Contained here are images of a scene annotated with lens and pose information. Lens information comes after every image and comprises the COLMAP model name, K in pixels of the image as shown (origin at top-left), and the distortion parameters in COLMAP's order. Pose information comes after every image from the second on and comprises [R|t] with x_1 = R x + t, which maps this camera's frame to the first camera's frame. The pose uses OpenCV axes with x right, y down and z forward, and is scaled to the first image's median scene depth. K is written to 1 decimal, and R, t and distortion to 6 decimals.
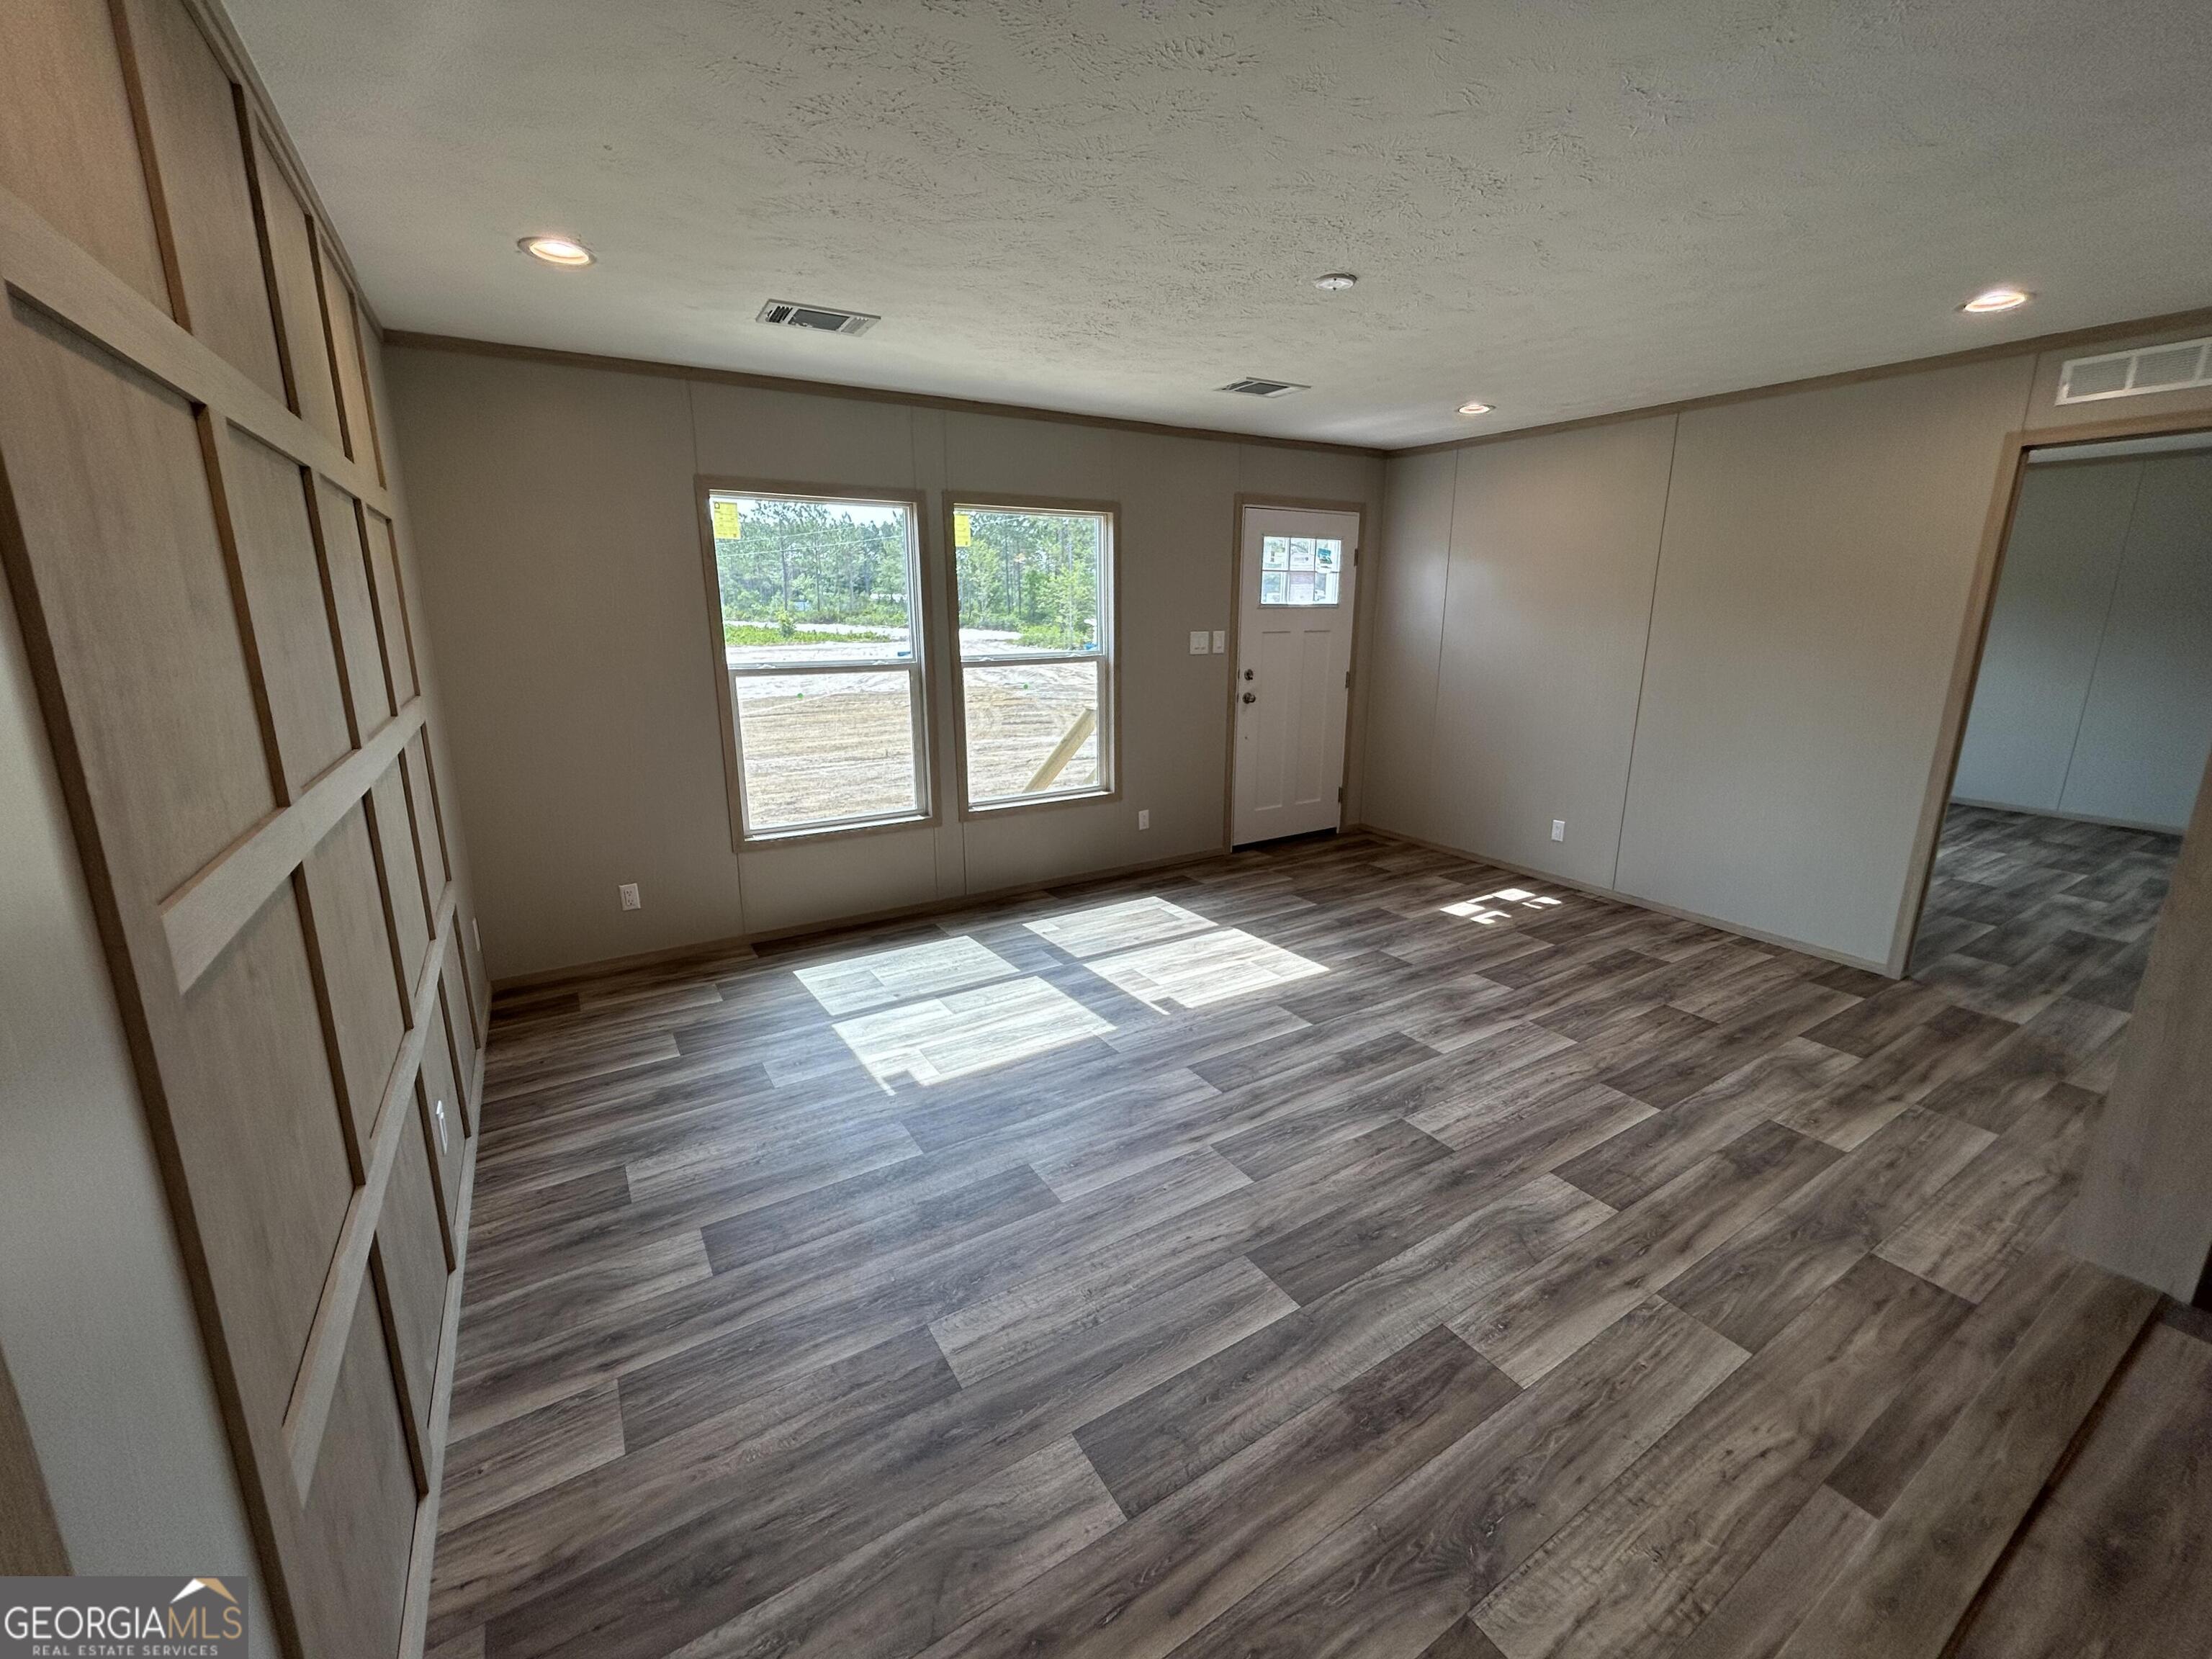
lens RADIAL K [[899.2, 0, 1122.5], [0, 899.2, 814.8], [0, 0, 1]] dist [0.001115, 0.001020]
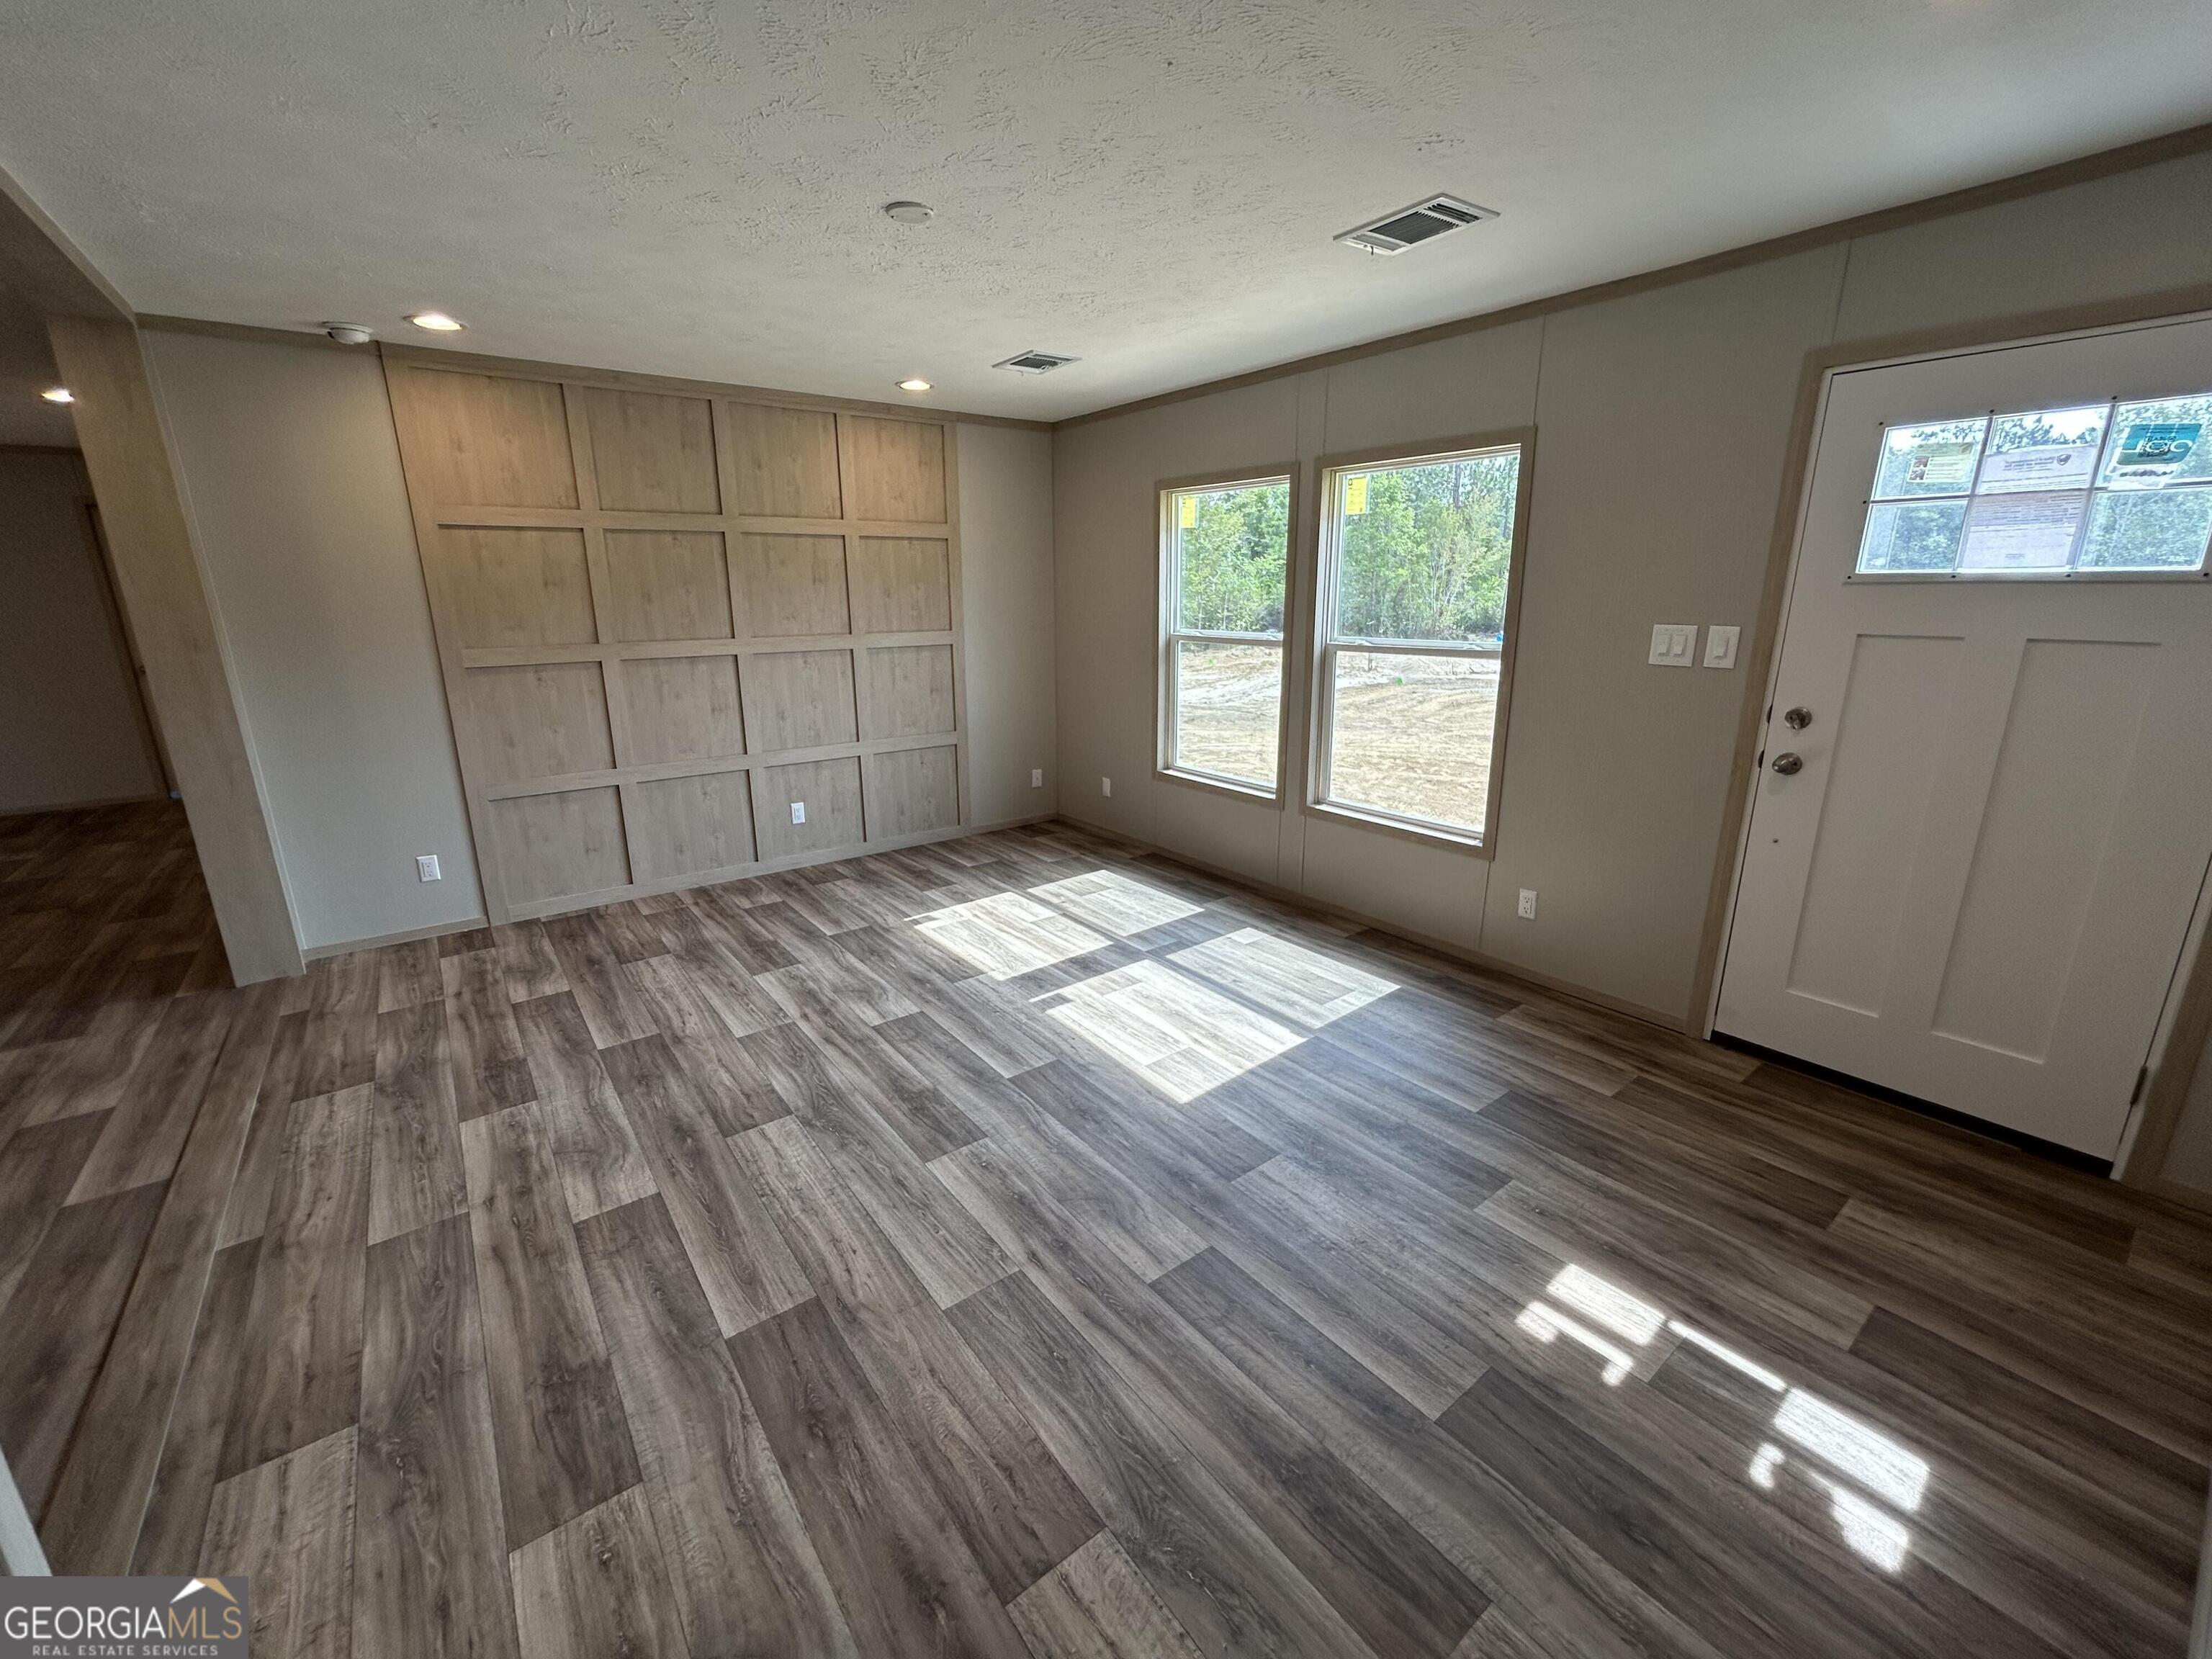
lens RADIAL K [[899.2, 0, 1090.8], [0, 899.2, 812.2], [0, 0, 1]] dist [0.001115, 0.001020]
pose [[0.081035, 0.244322, -0.966302, 0.878927], [-0.222101, 0.949541, 0.221459, -0.189402], [0.971650, 0.196670, 0.131210, 0.823952]]
